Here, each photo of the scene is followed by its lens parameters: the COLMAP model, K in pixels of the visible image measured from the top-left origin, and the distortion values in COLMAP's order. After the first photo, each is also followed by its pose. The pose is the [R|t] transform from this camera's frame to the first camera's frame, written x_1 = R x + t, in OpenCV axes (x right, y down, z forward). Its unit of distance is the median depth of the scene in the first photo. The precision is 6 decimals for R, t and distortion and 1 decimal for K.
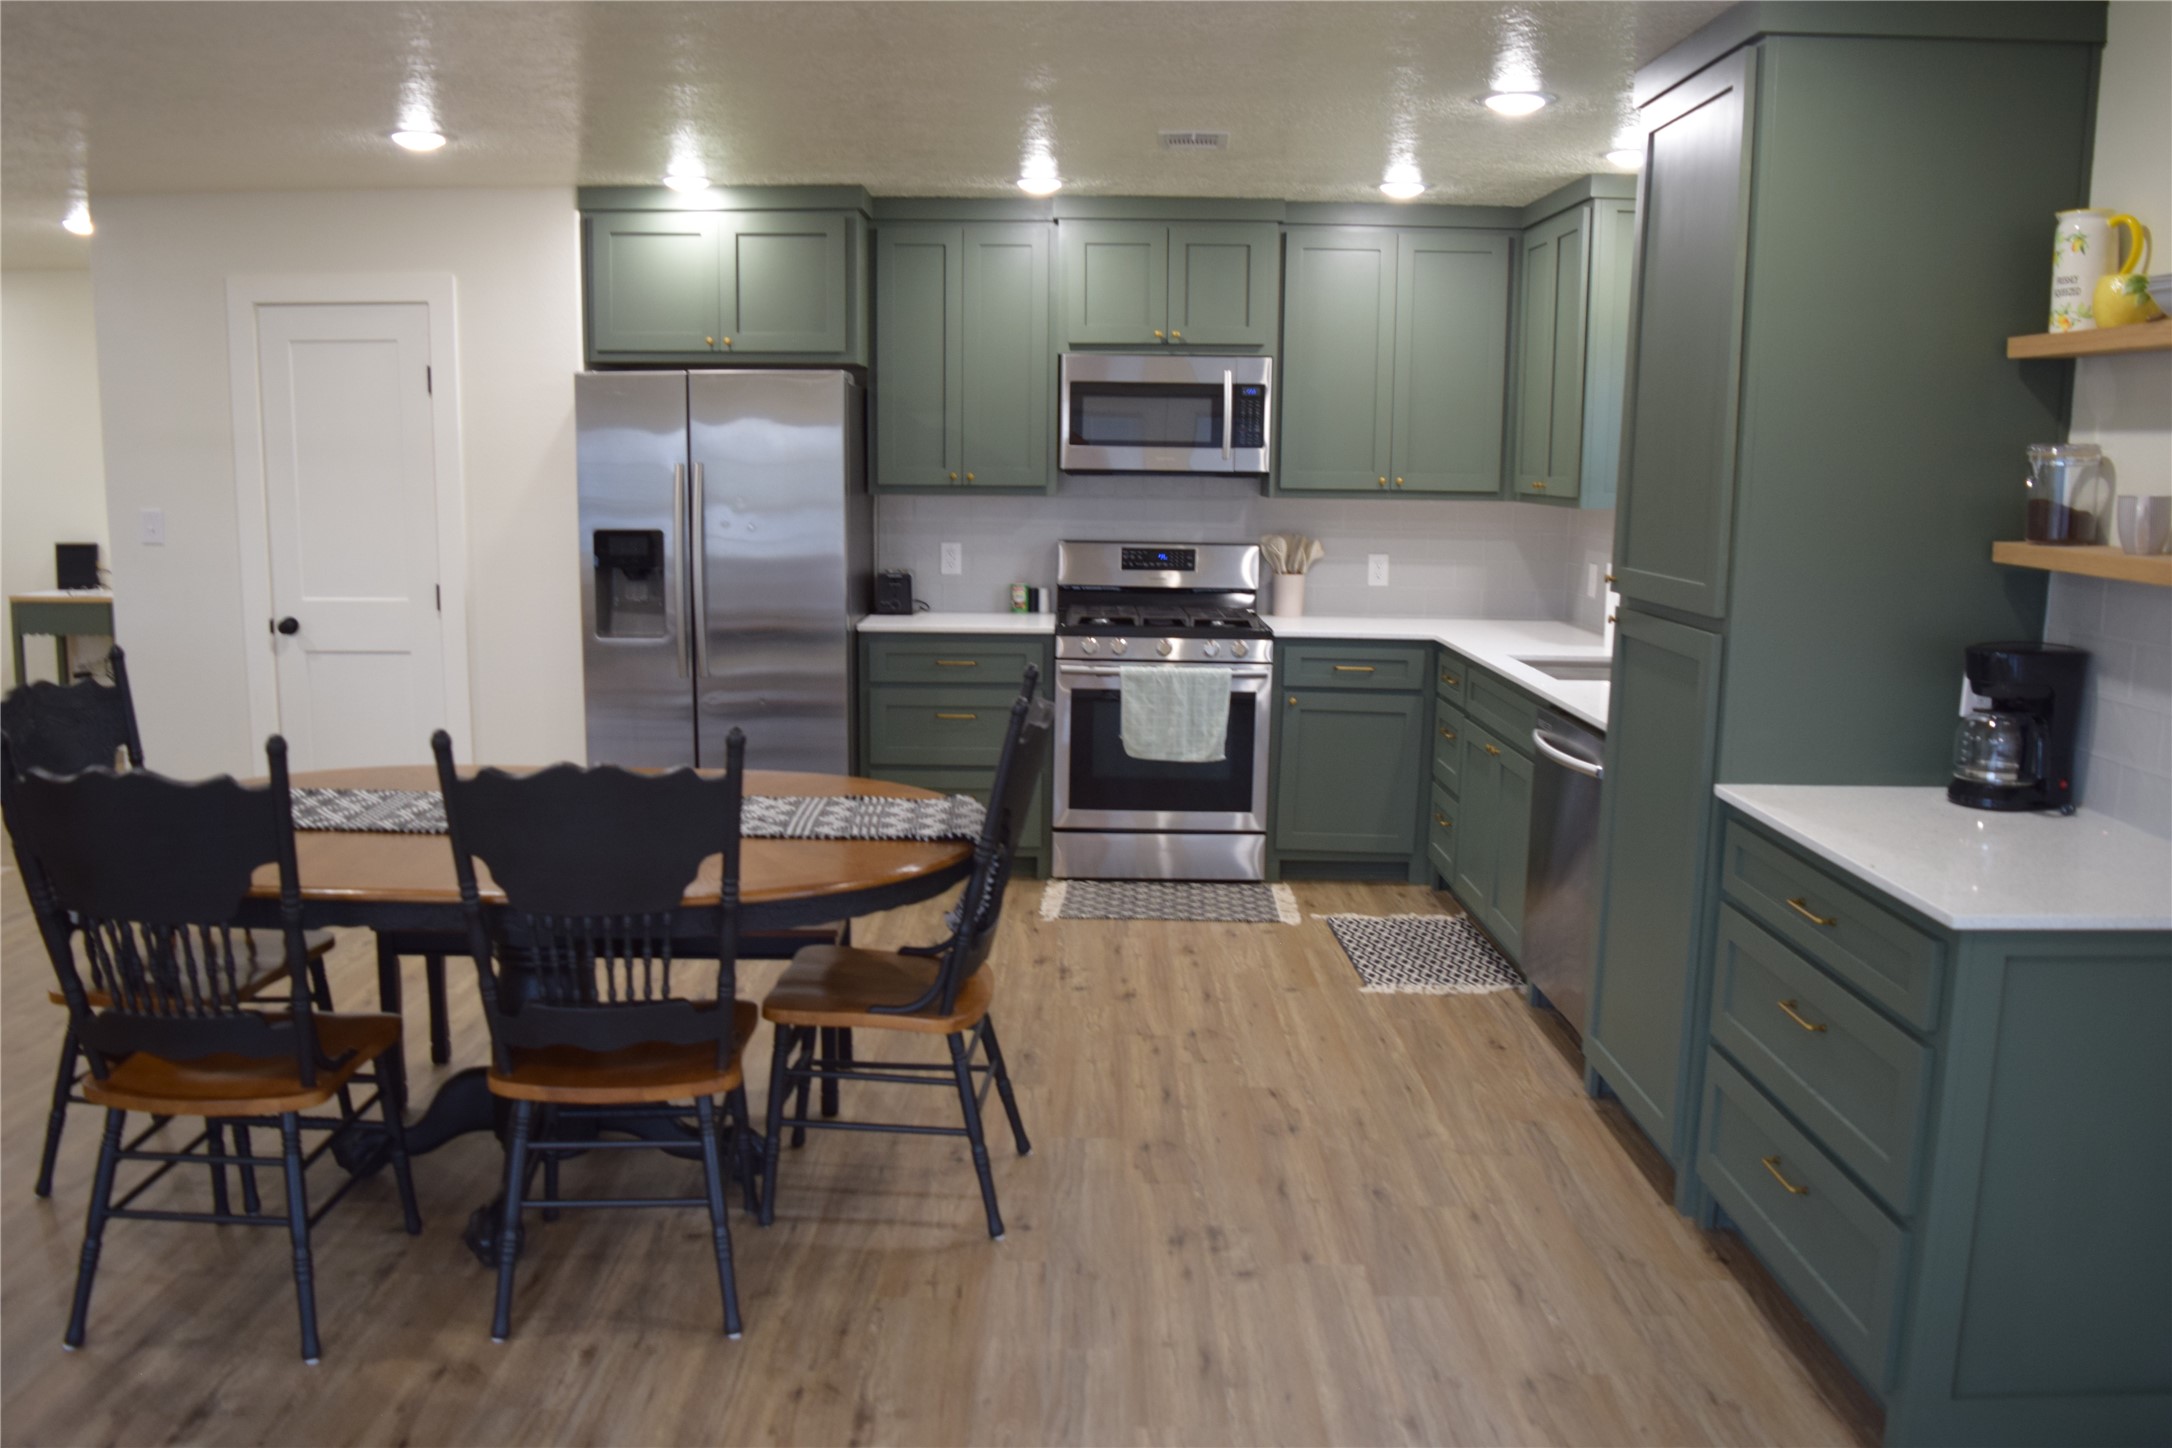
lens RADIAL K [[1723.2, 0, 1068.4], [0, 1723.2, 723.5], [0, 0, 1]] dist [-0.092885, 0.024990]
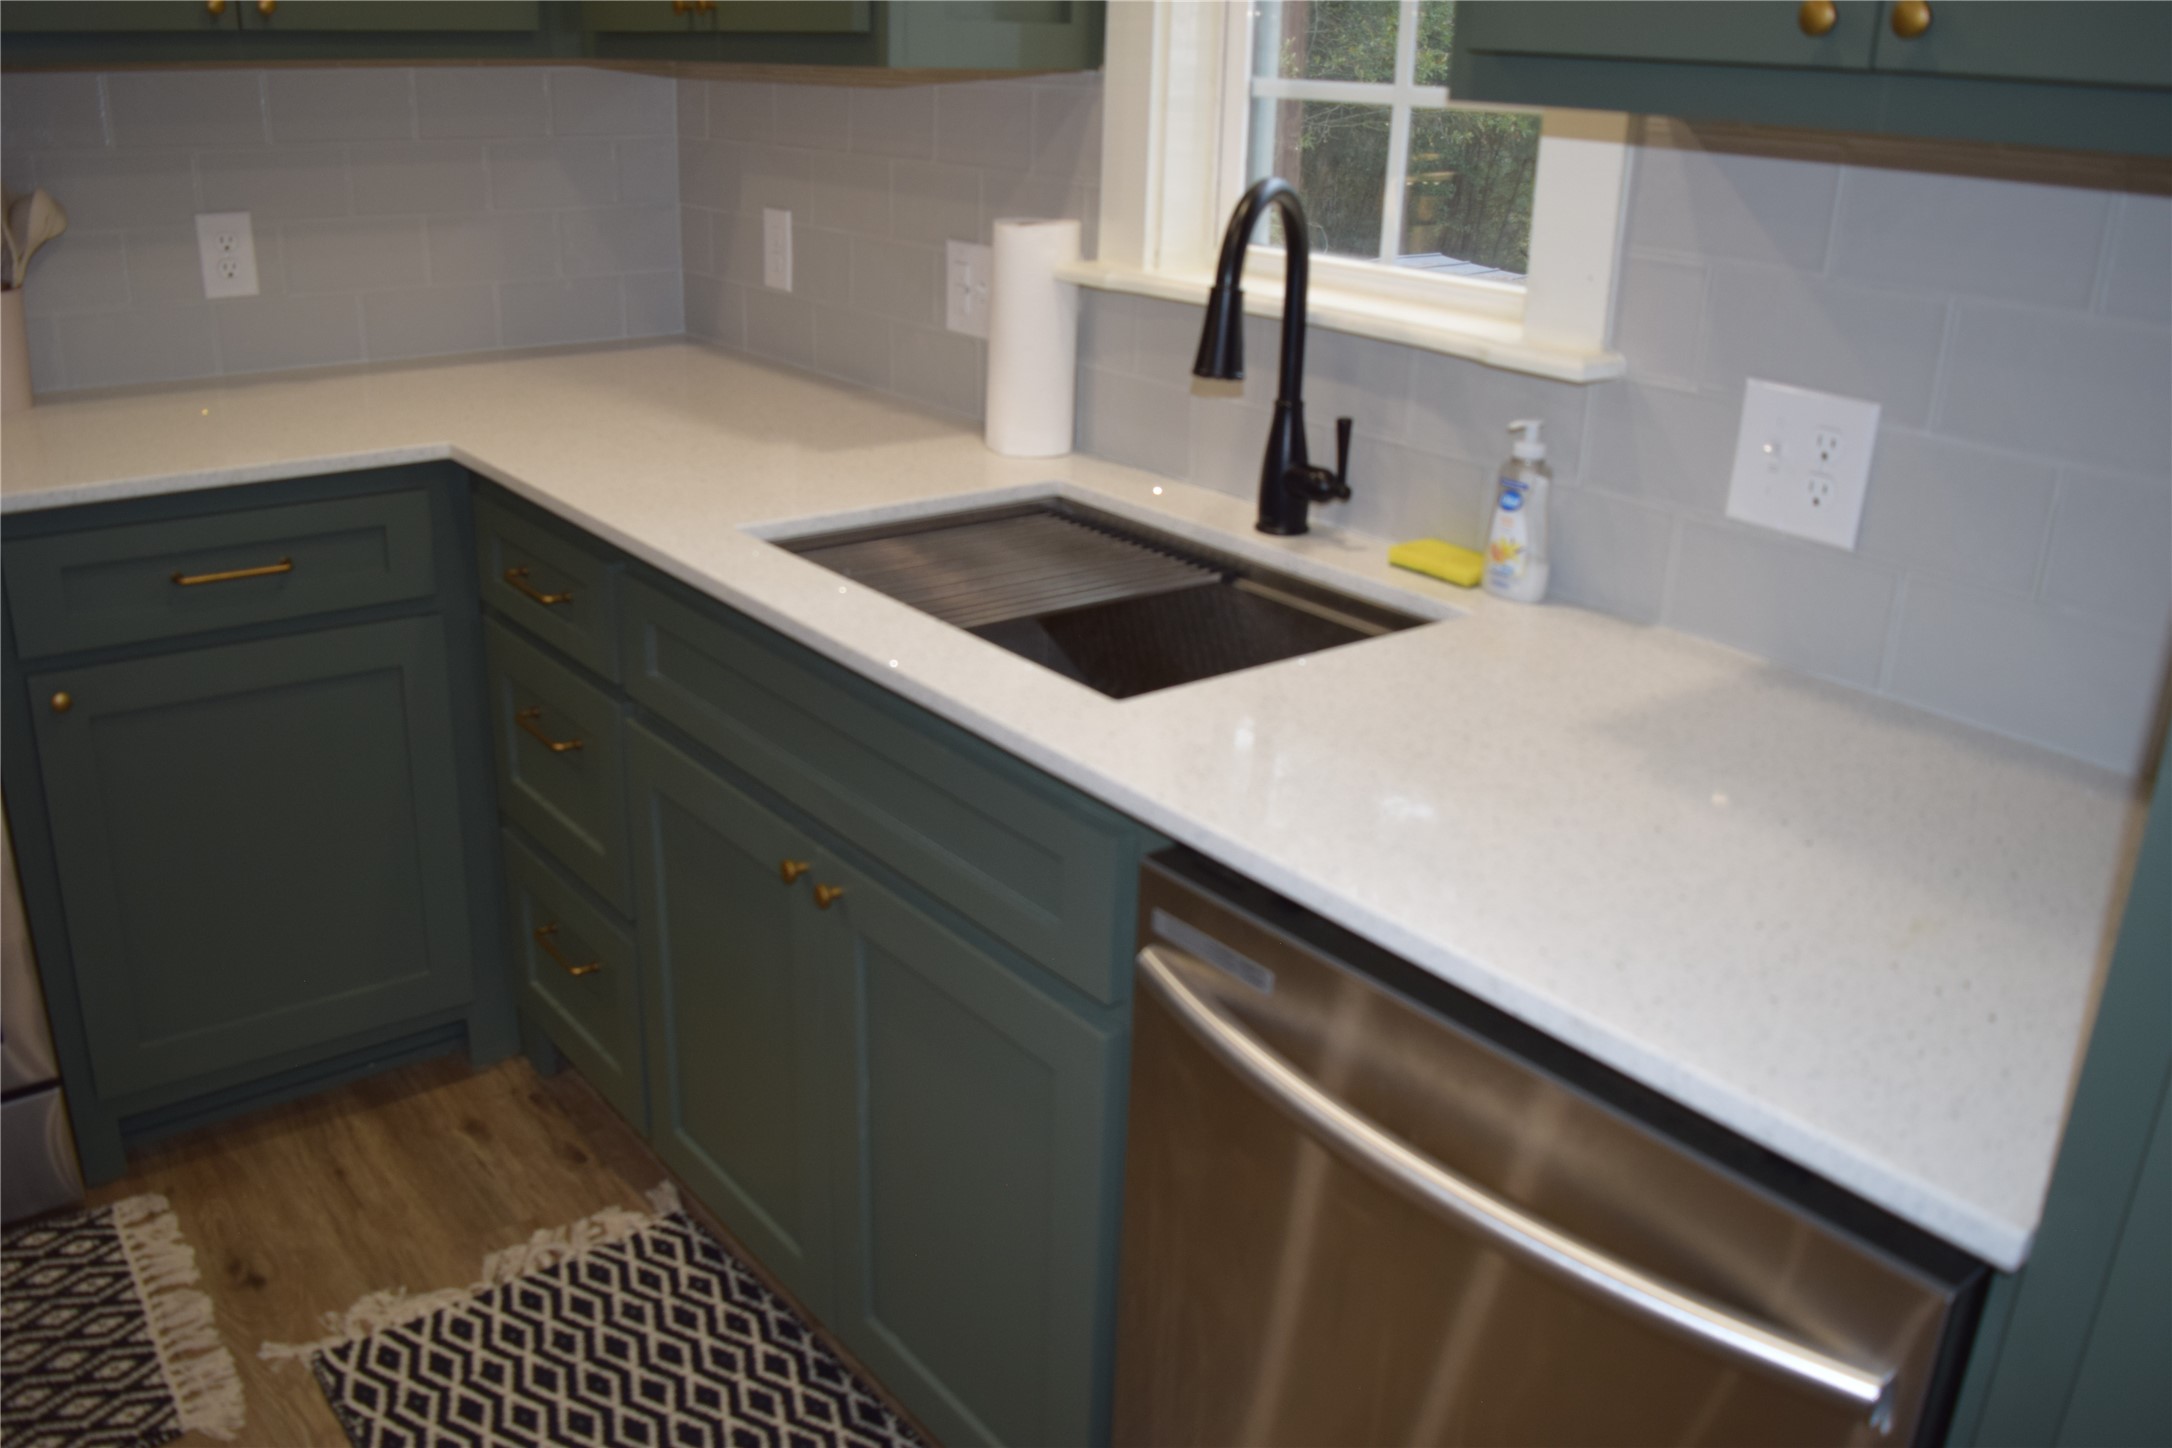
lens RADIAL K [[1781.7, 0, 1076.6], [0, 1781.7, 721.2], [0, 0, 1]] dist [-0.084653, 0.007958]
pose [[0.785213, -0.212155, 0.581749, 0.090977], [0.081372, 0.966682, 0.242702, -0.075221], [-0.613856, -0.143235, 0.776315, 0.630241]]
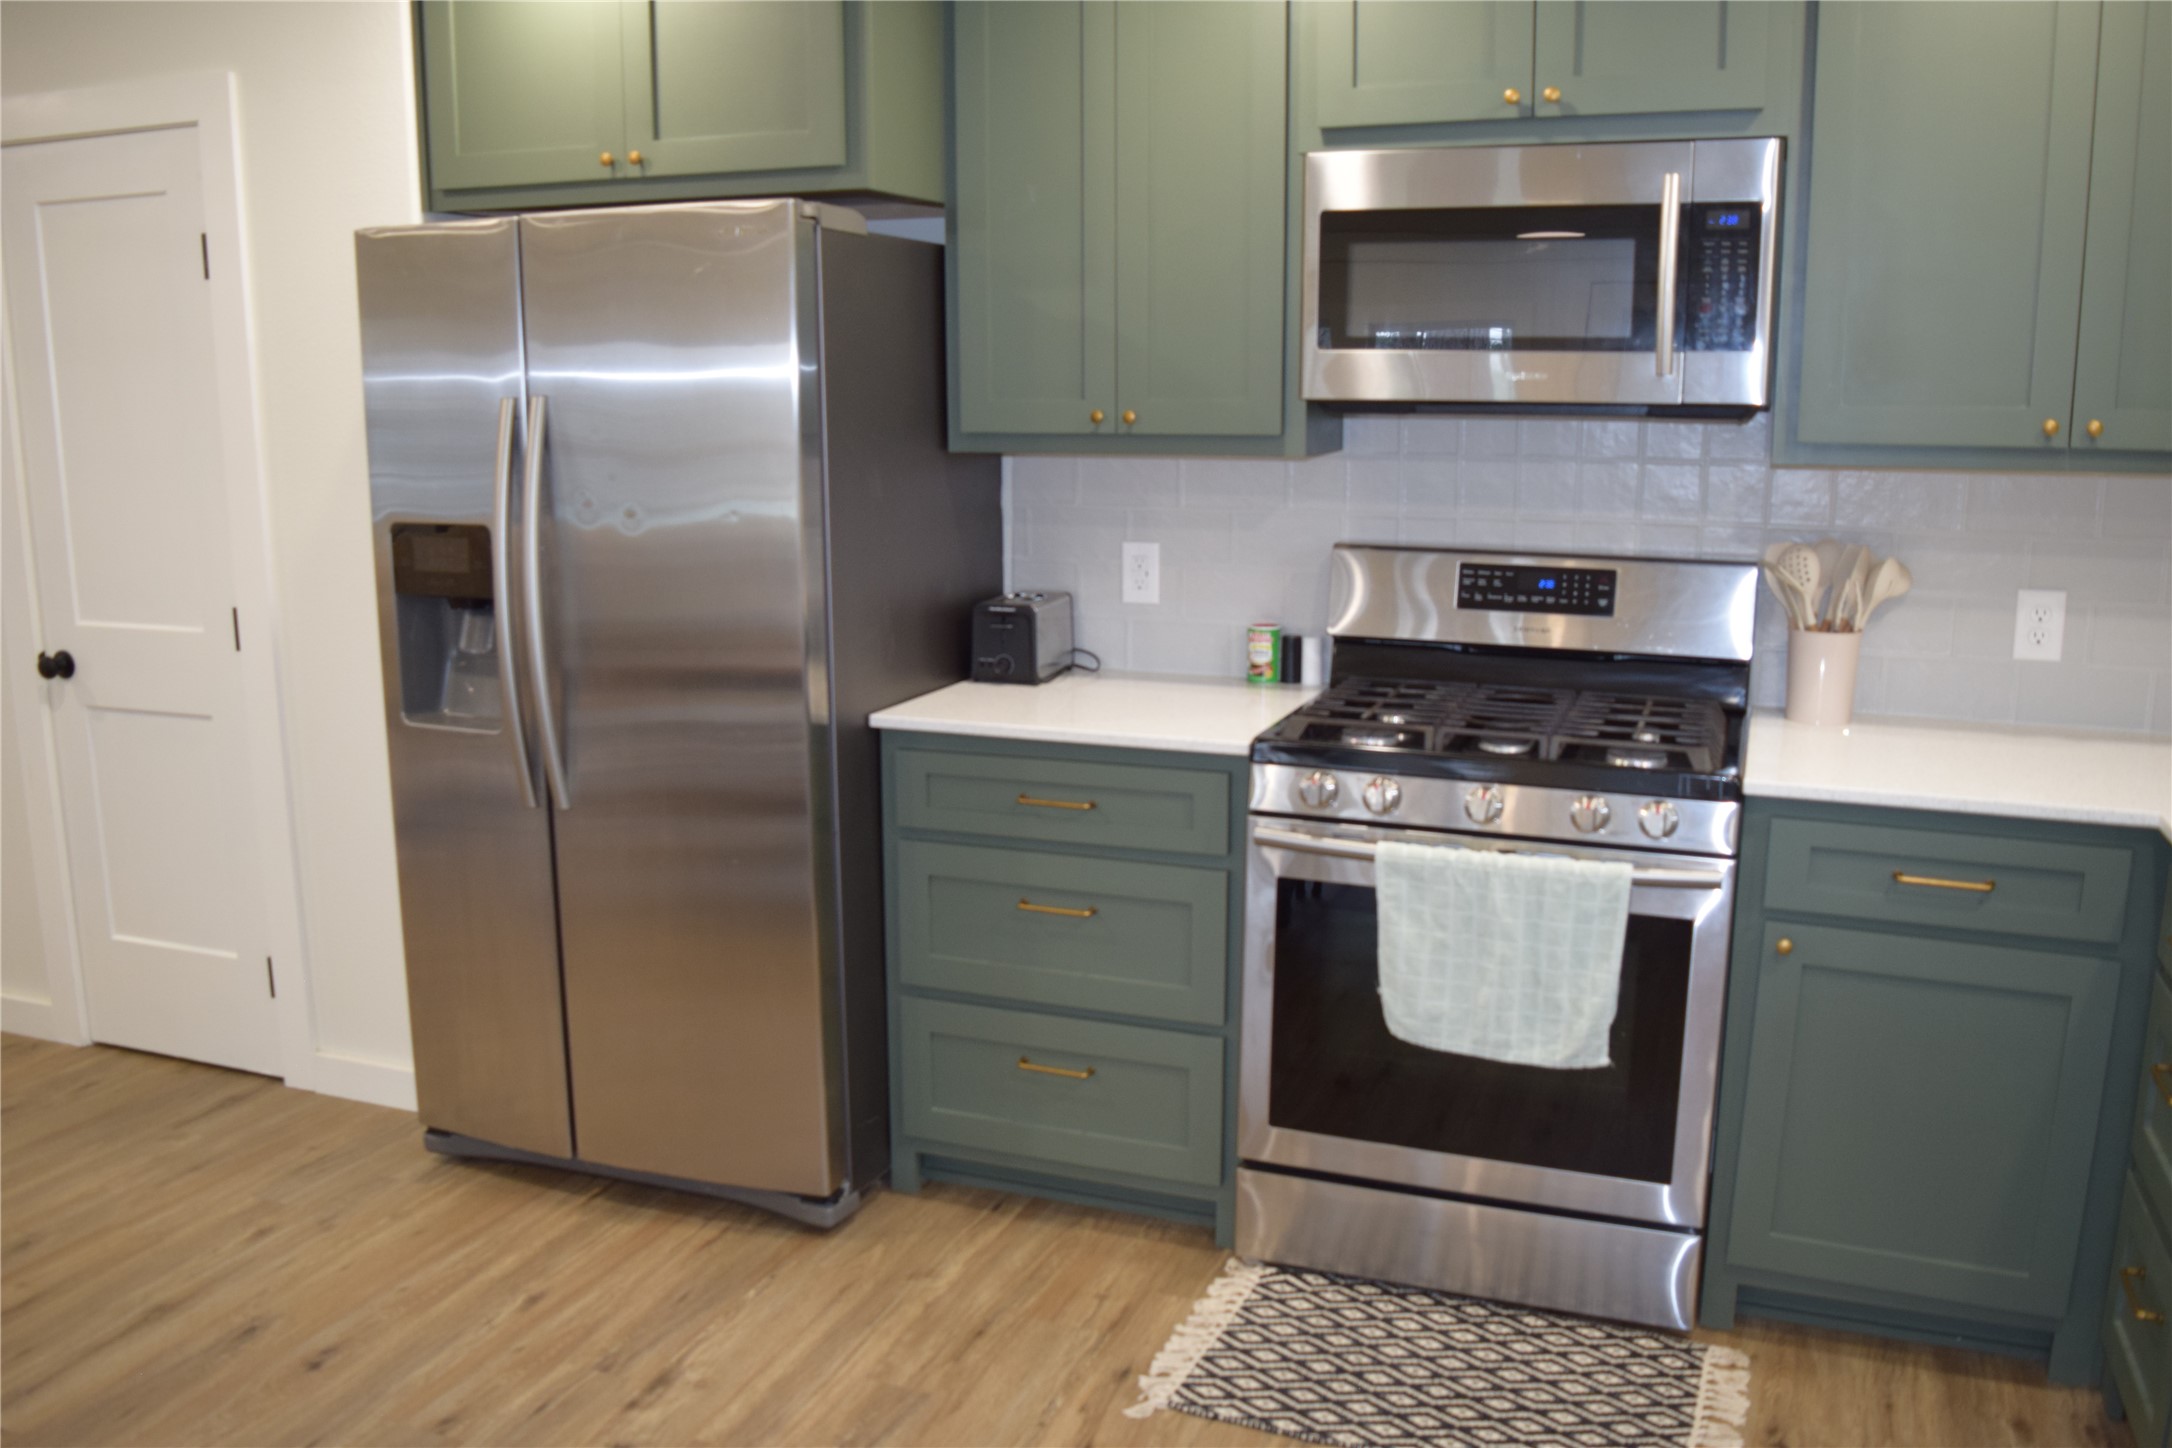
lens RADIAL K [[1781.7, 0, 1080.9], [0, 1781.7, 724.1], [0, 0, 1]] dist [-0.084653, 0.007958]
pose [[0.934429, 0.055271, -0.351836, 0.119304], [-0.043093, 0.998173, 0.042358, -0.080115], [0.353534, -0.024419, 0.935103, 0.539803]]
